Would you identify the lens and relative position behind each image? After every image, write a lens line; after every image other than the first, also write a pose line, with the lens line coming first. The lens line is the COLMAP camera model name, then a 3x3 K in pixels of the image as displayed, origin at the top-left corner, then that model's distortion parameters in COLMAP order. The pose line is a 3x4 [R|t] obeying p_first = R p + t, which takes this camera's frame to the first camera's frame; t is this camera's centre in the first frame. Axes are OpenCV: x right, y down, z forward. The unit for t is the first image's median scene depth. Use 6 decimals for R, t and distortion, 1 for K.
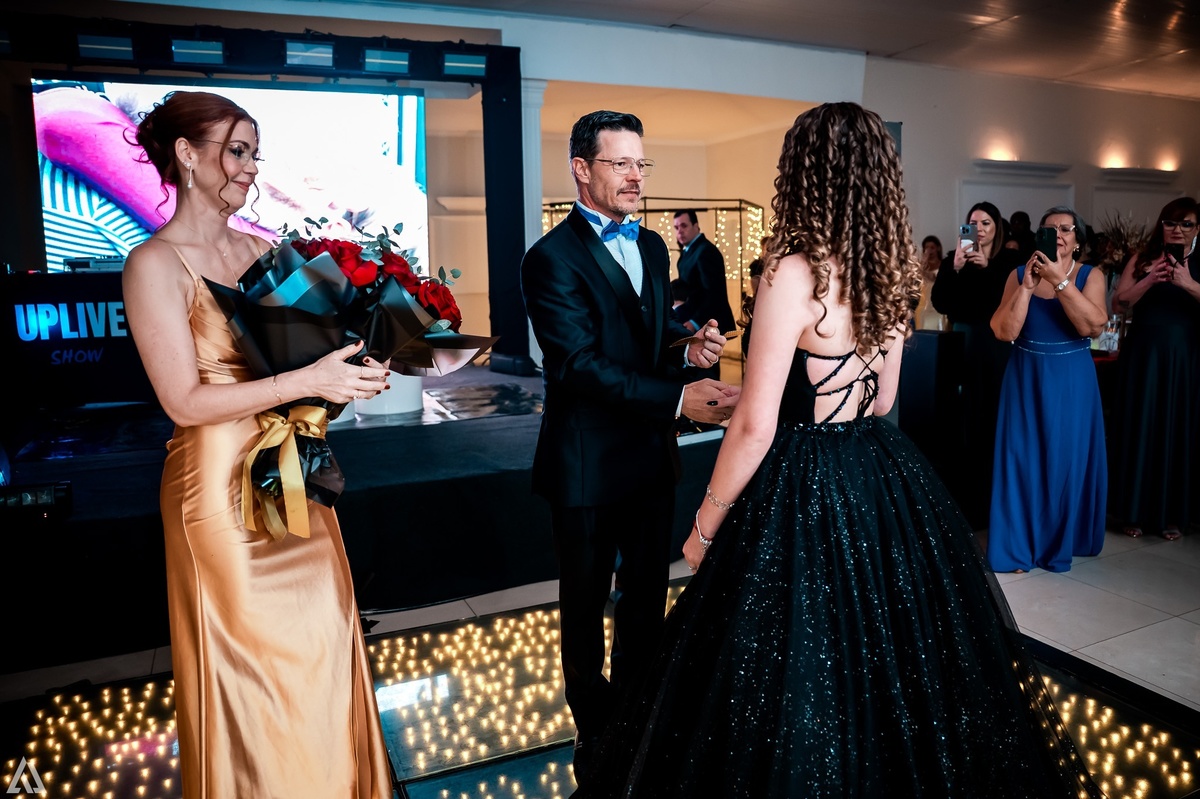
lens RADIAL K [[900.3, 0, 646.5], [0, 900.3, 376.0], [0, 0, 1]] dist [-0.145130, 0.102091]
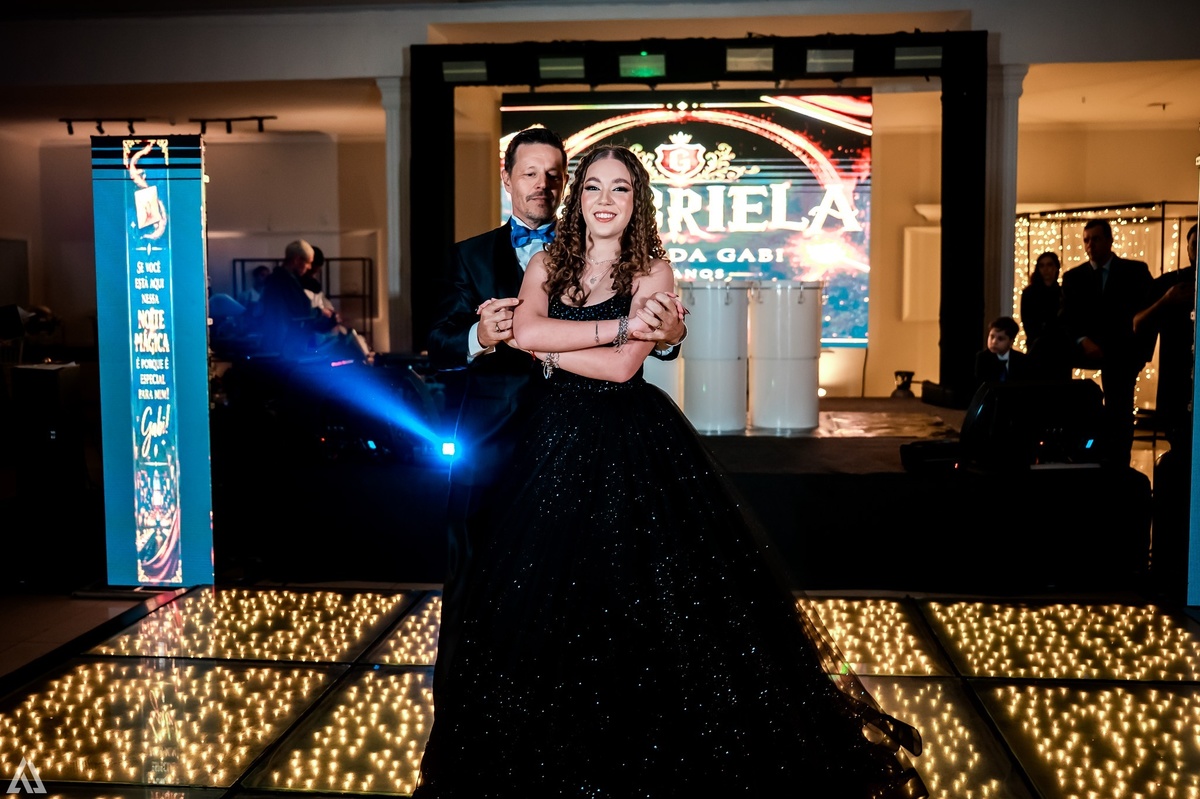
lens RADIAL K [[1177.9, 0, 605.2], [0, 1177.9, 381.1], [0, 0, 1]] dist [-0.057883, 0.129554]
pose [[0.854992, 0.052673, -0.515959, 0.210264], [-0.077248, 0.996666, -0.026258, 0.039356], [0.512856, 0.062307, 0.856211, -0.215620]]
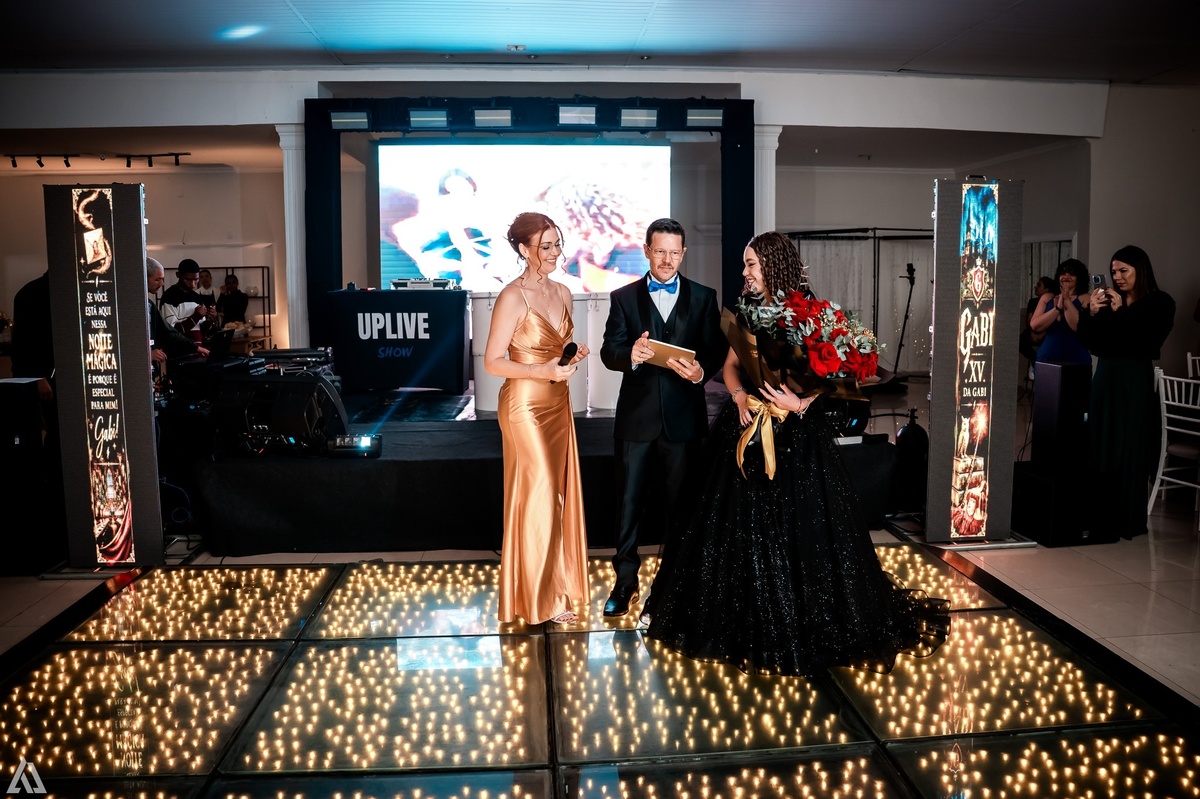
lens RADIAL K [[895.7, 0, 601.5], [0, 895.7, 371.2], [0, 0, 1]] dist [-0.145239, 0.098371]
pose [[0.932547, 0.047829, -0.357866, 0.142816], [-0.055171, 0.998423, -0.010329, 0.003819], [0.356808, 0.029376, 0.933716, -0.188737]]
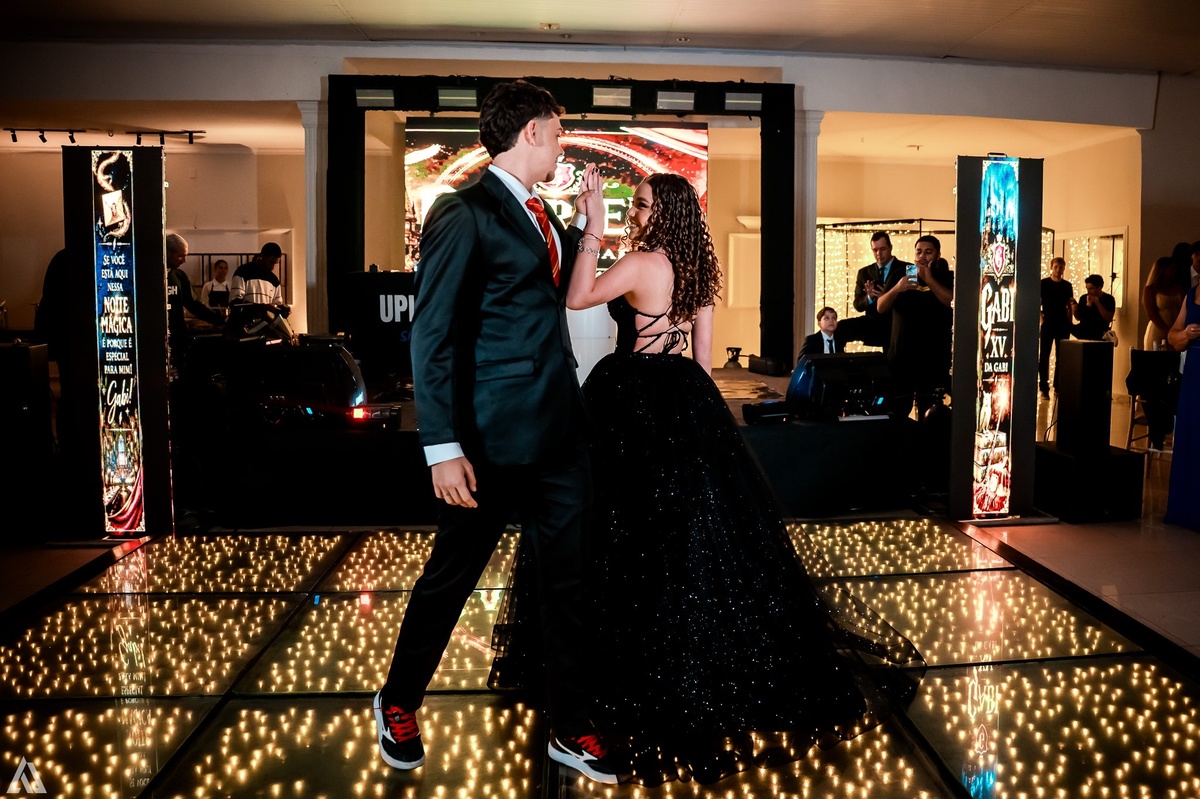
lens RADIAL K [[973.2, 0, 685.4], [0, 973.2, 352.8], [0, 0, 1]] dist [-0.145845, 0.099702]
pose [[0.945454, 0.044851, -0.322653, 0.193537], [-0.063025, 0.996947, -0.046098, 0.044396], [0.319600, 0.063918, 0.945394, -0.248438]]
